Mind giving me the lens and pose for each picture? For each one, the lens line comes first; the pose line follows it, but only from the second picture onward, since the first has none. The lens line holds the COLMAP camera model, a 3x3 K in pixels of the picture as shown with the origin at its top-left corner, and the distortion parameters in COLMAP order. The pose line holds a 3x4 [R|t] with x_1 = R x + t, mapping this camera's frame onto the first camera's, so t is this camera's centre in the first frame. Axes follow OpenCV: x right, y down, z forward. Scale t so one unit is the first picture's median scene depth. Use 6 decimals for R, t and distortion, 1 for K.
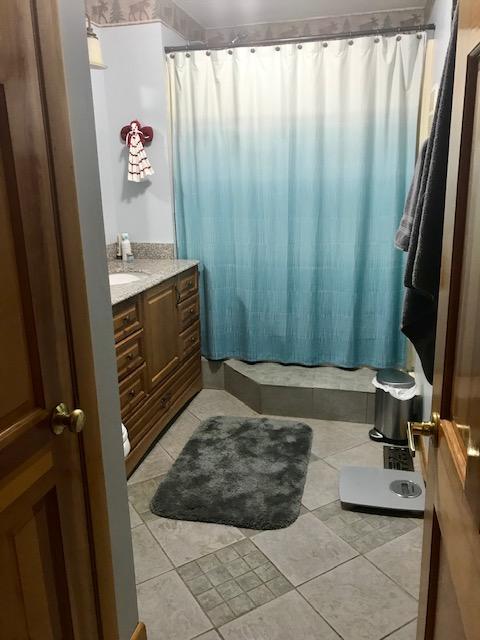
lens RADIAL K [[527.6, 0, 240.3], [0, 527.6, 320.0], [0, 0, 1]] dist [0.052530, -0.052016]
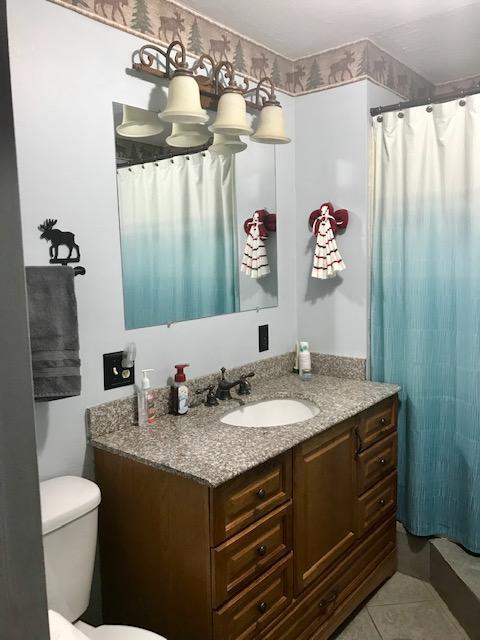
lens RADIAL K [[527.6, 0, 243.8], [0, 527.6, 321.0], [0, 0, 1]] dist [0.052530, -0.052016]
pose [[0.908733, 0.047726, -0.414640, 0.023119], [-0.104137, 0.987948, -0.114514, -0.101567], [0.404178, 0.147242, 0.902752, 0.272125]]
